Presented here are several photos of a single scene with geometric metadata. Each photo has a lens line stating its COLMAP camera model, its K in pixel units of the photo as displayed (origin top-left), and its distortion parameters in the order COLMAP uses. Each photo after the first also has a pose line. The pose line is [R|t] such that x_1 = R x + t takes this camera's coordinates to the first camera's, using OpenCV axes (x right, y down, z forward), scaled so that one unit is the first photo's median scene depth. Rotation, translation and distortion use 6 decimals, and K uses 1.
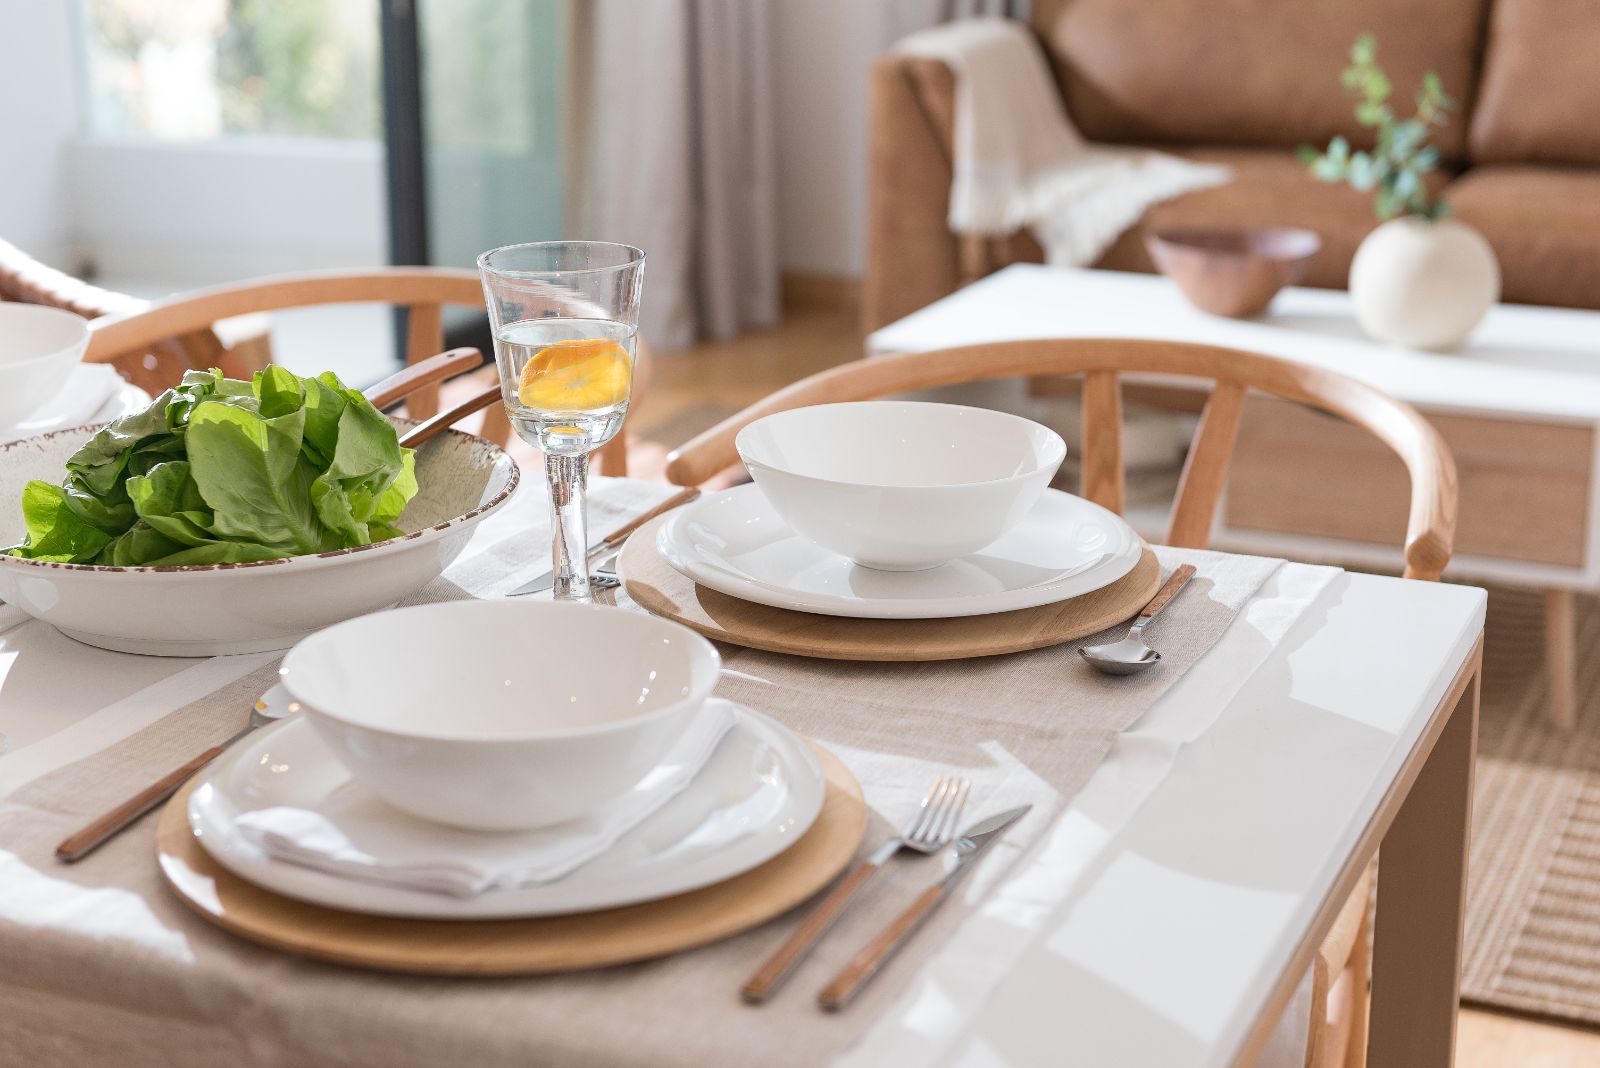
lens RADIAL K [[2559.3, 0, 805.1], [0, 2559.3, 484.6], [0, 0, 1]] dist [0.006866, -0.046653]
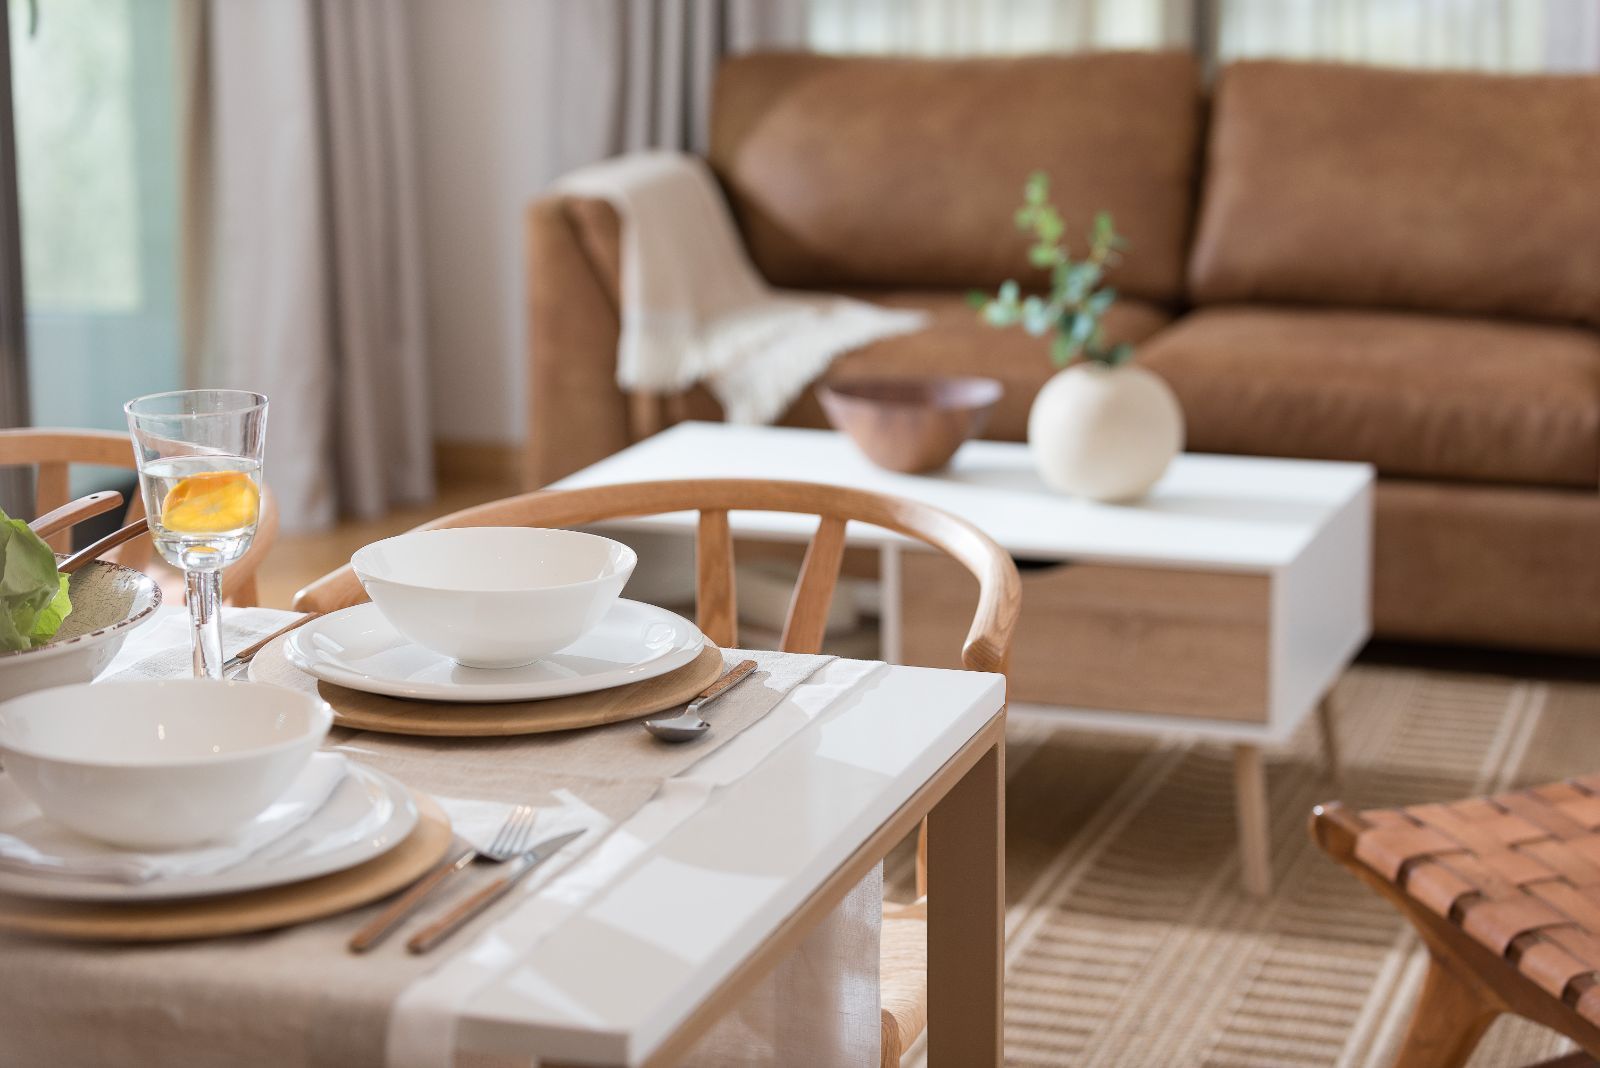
lens RADIAL K [[3256.1, 0, 800.0], [0, 3256.1, 534.0], [0, 0, 1]] dist [0.036323, -0.389694]
pose [[0.995207, -0.022620, 0.095136, 0.033722], [0.027950, 0.998091, -0.055068, 0.055805], [-0.093709, 0.057463, 0.993940, -0.464806]]
